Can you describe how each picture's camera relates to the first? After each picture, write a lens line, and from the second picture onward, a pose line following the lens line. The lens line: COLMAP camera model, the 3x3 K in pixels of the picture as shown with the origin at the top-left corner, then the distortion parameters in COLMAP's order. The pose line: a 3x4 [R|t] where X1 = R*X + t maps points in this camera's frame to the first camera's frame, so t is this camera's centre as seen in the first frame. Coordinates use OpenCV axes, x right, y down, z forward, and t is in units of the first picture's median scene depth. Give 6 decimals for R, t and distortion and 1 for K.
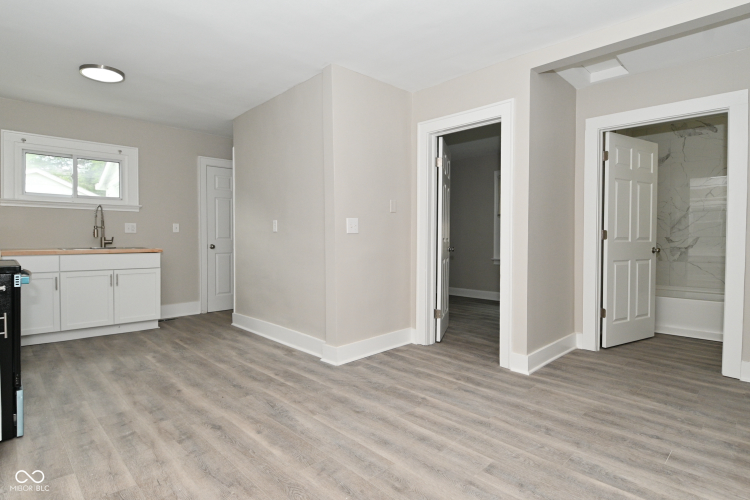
lens RADIAL K [[394.9, 0, 374.4], [0, 394.9, 244.9], [0, 0, 1]] dist [0.015703, -0.030937]
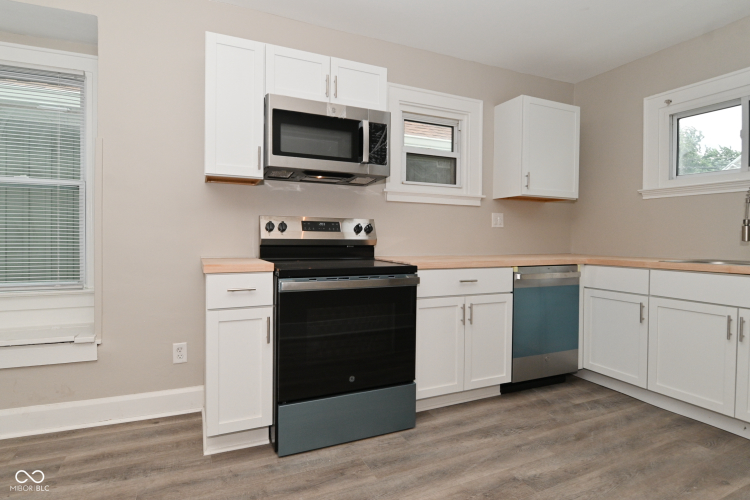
lens RADIAL K [[394.9, 0, 374.4], [0, 394.9, 244.9], [0, 0, 1]] dist [0.015703, -0.030937]
pose [[-0.330758, 0.008891, -0.943674, -0.064174], [-0.024536, 0.999537, 0.018017, -0.014111], [0.943397, 0.029113, -0.330386, 0.860210]]
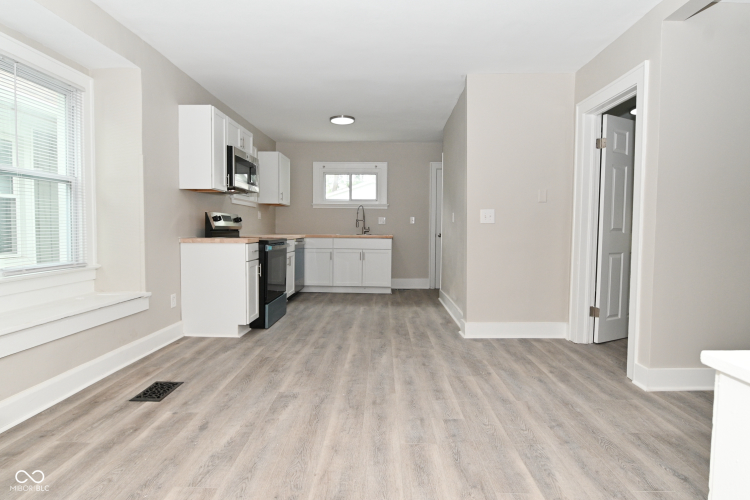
lens RADIAL K [[394.9, 0, 374.4], [0, 394.9, 244.9], [0, 0, 1]] dist [0.015703, -0.030937]
pose [[0.701990, 0.034066, -0.711372, 0.485774], [-0.020076, 0.999405, 0.028047, 0.005747], [0.711904, -0.005407, 0.702256, 0.003022]]
